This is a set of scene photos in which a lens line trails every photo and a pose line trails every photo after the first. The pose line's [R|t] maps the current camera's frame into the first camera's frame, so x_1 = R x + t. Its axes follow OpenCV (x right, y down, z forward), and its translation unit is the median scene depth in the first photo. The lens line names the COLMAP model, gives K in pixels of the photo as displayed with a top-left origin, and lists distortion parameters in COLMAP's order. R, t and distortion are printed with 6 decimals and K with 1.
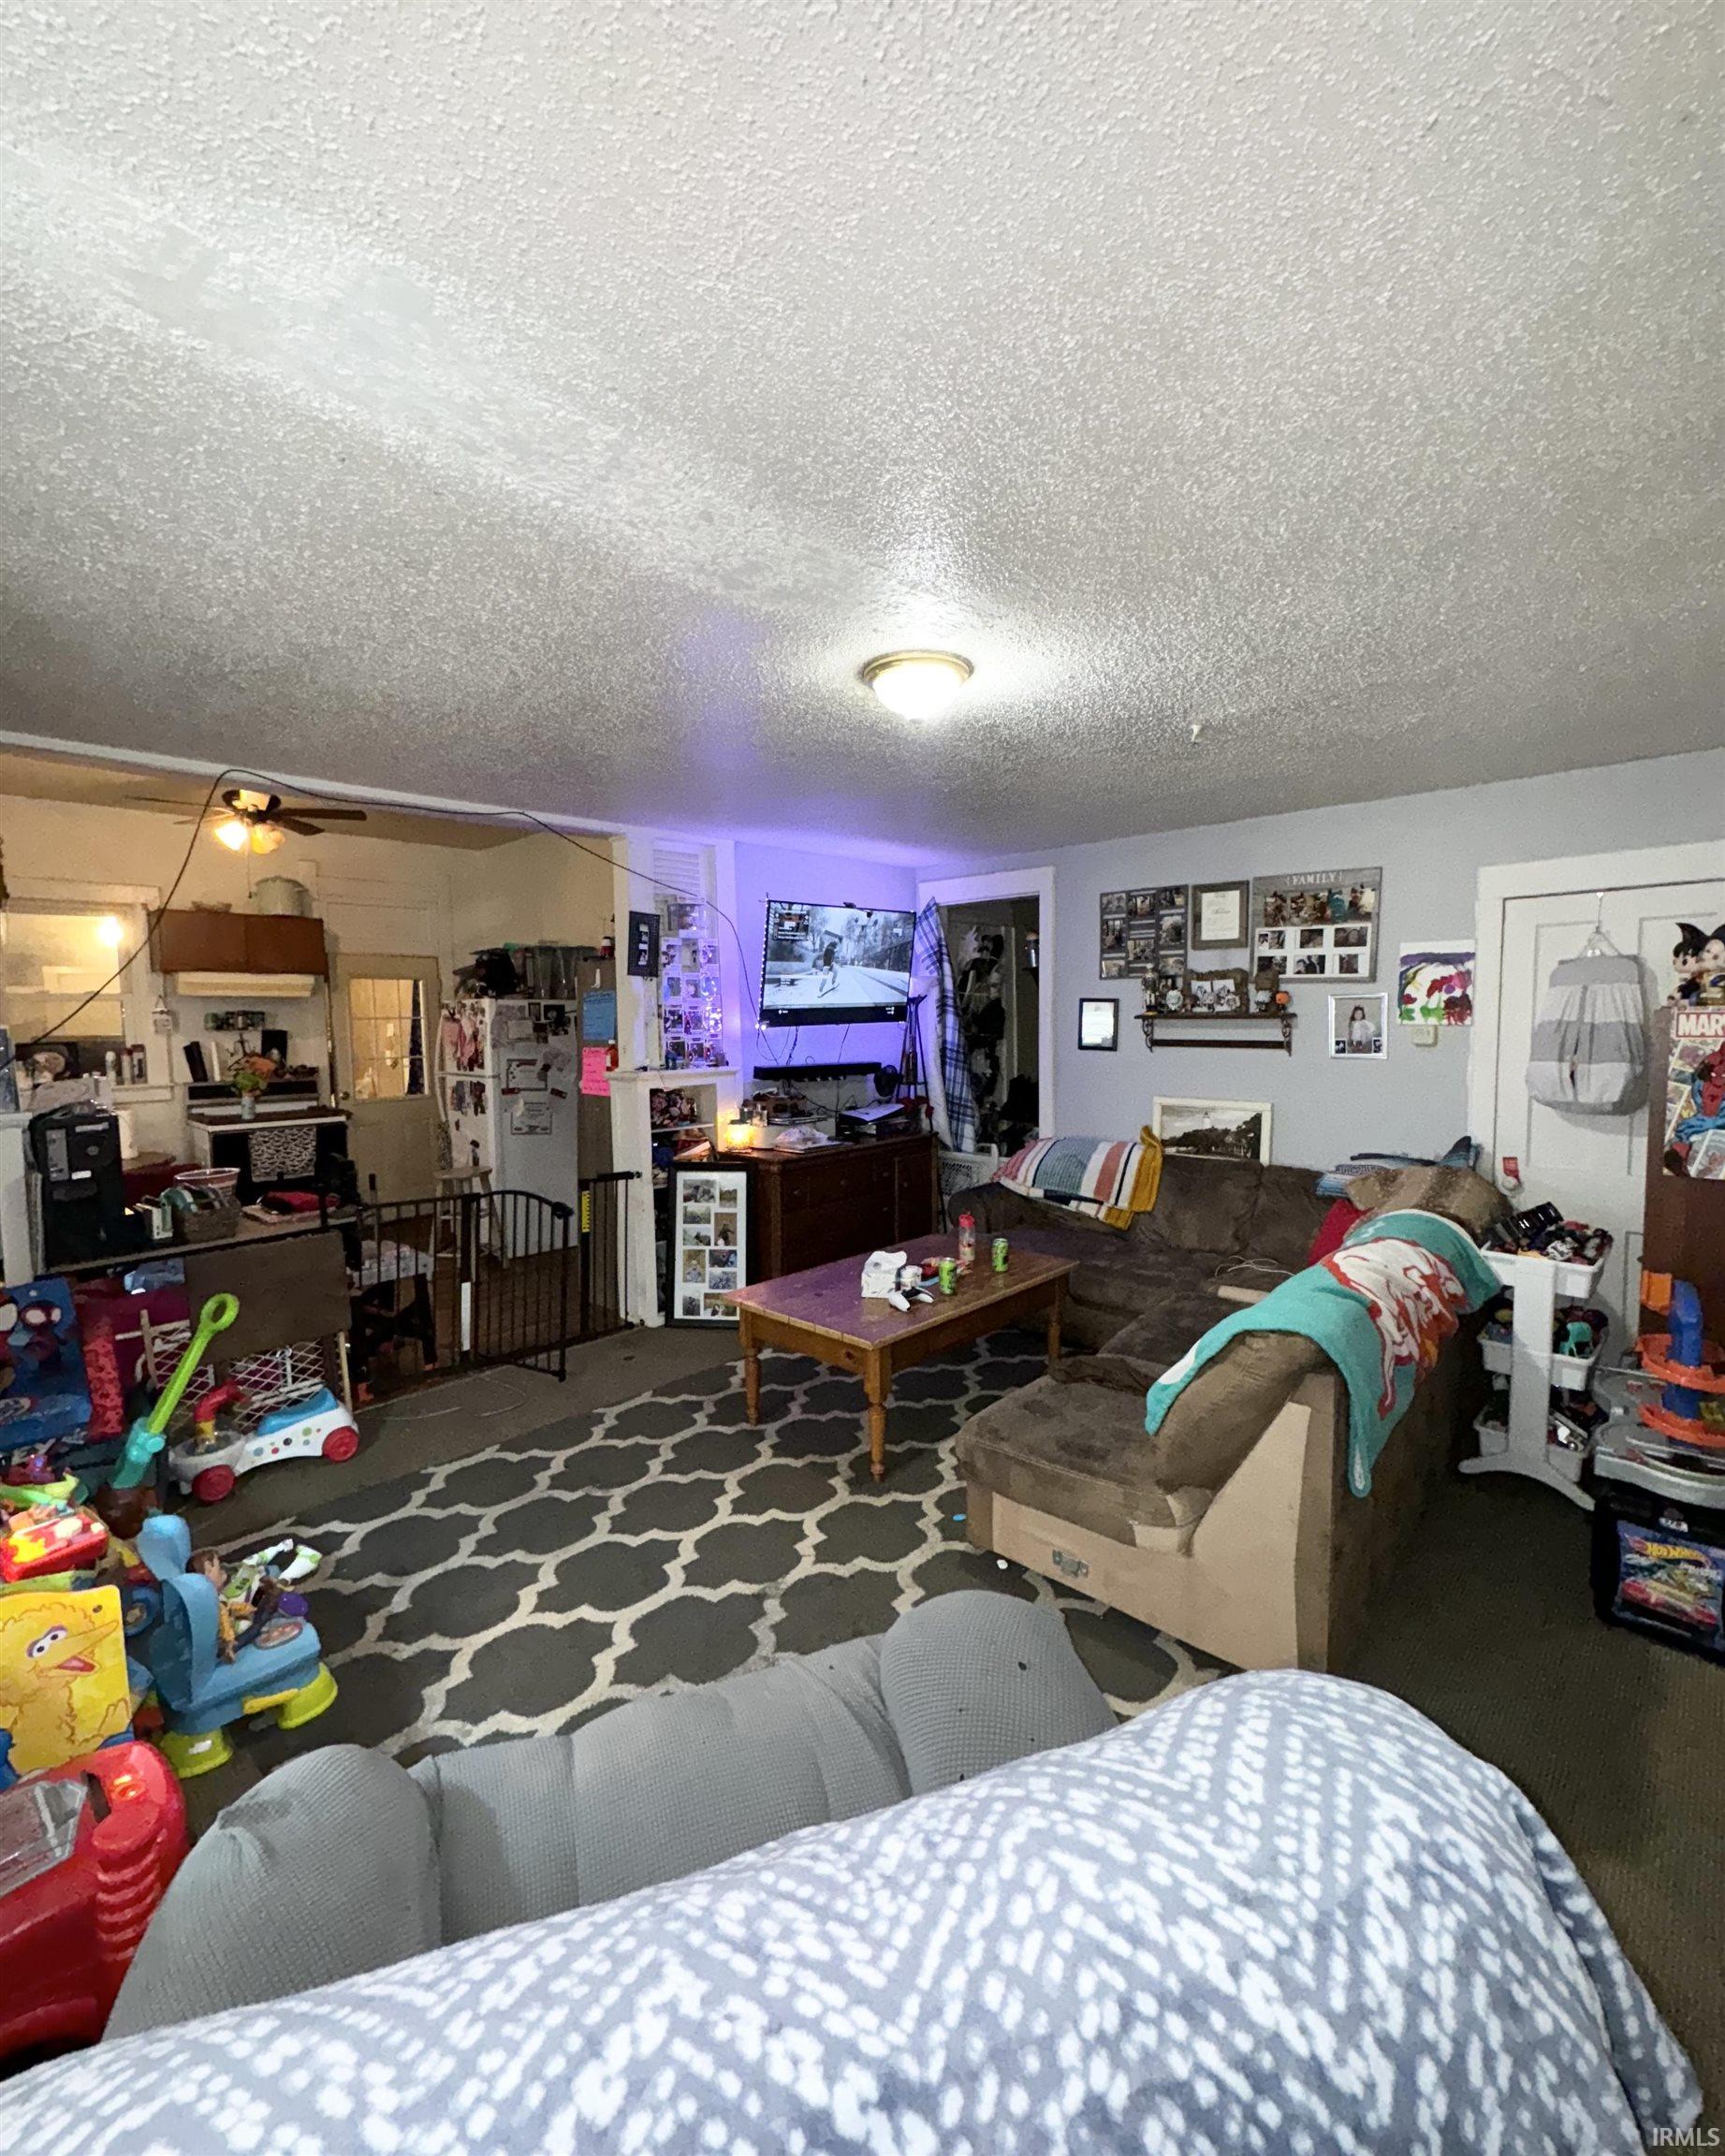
lens RADIAL K [[921.9, 0, 857.1], [0, 921.9, 1073.1], [0, 0, 1]] dist [-0.004912, 0.001154]
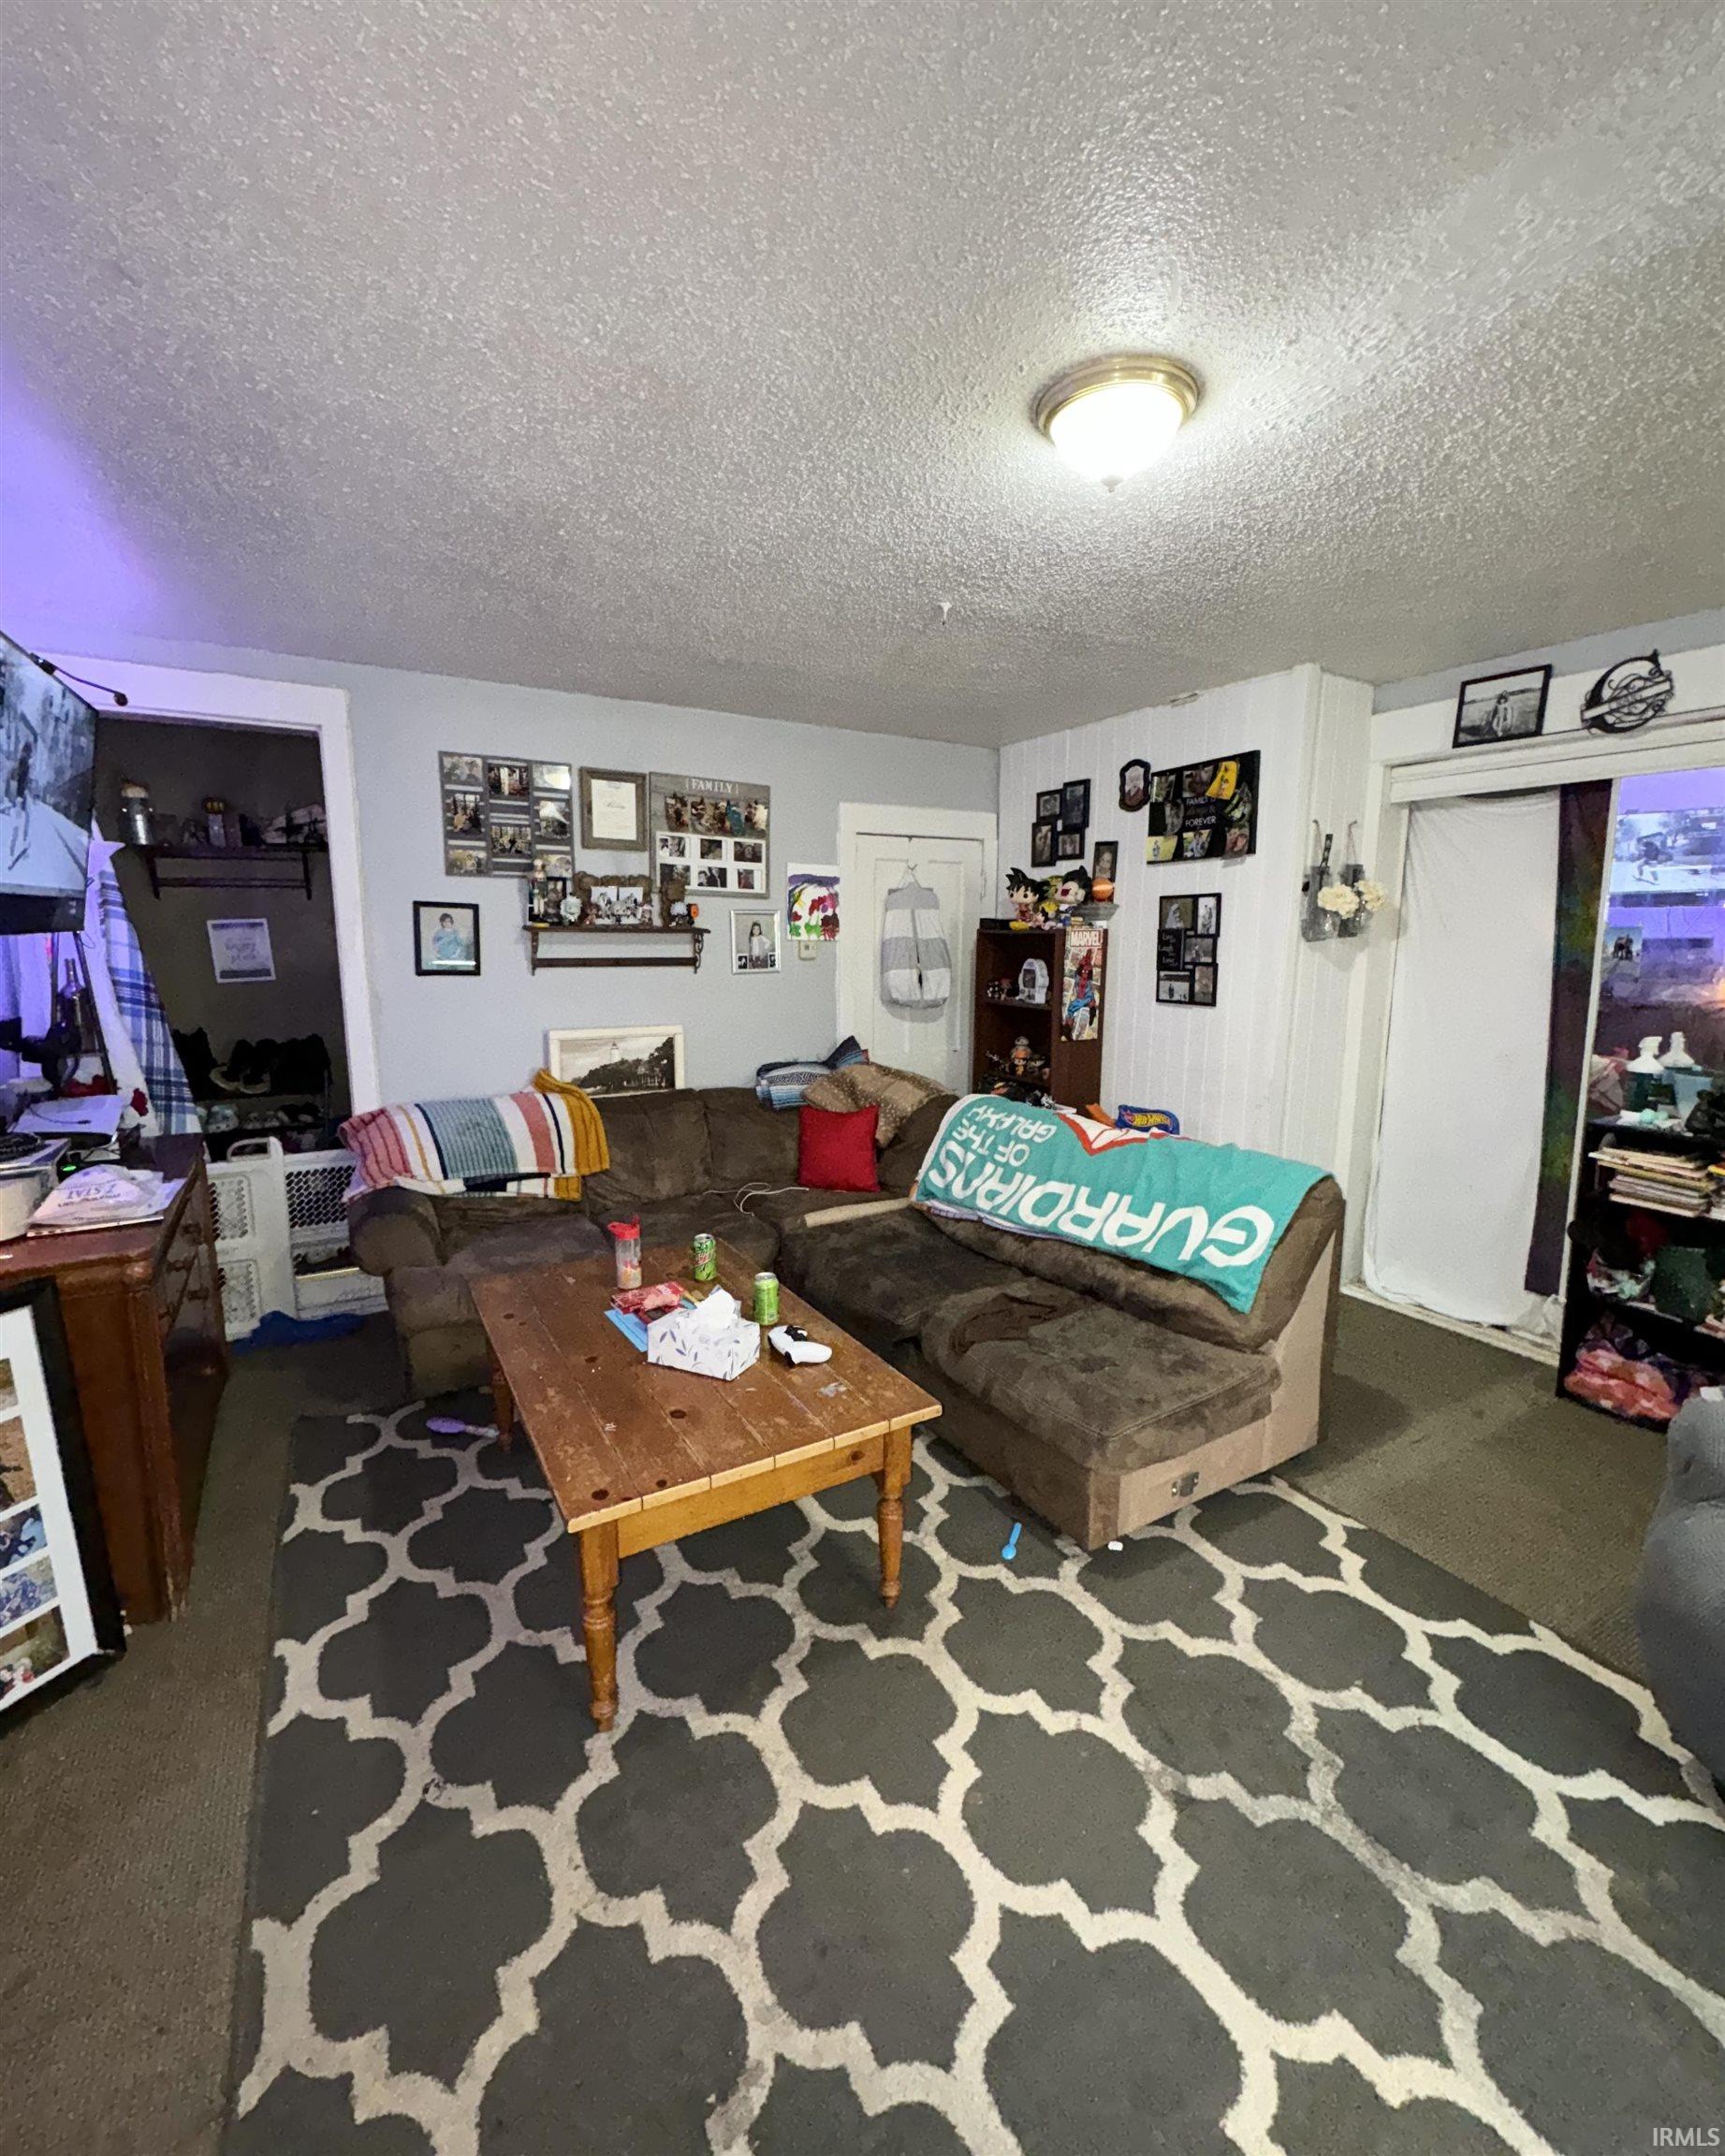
lens RADIAL K [[921.9, 0, 861.8], [0, 921.9, 1080.7], [0, 0, 1]] dist [-0.004912, 0.001154]
pose [[0.271566, -0.136437, 0.952700, -0.411649], [0.053846, 0.990504, 0.126502, -0.020290], [-0.960912, 0.016945, 0.276334, 0.586294]]
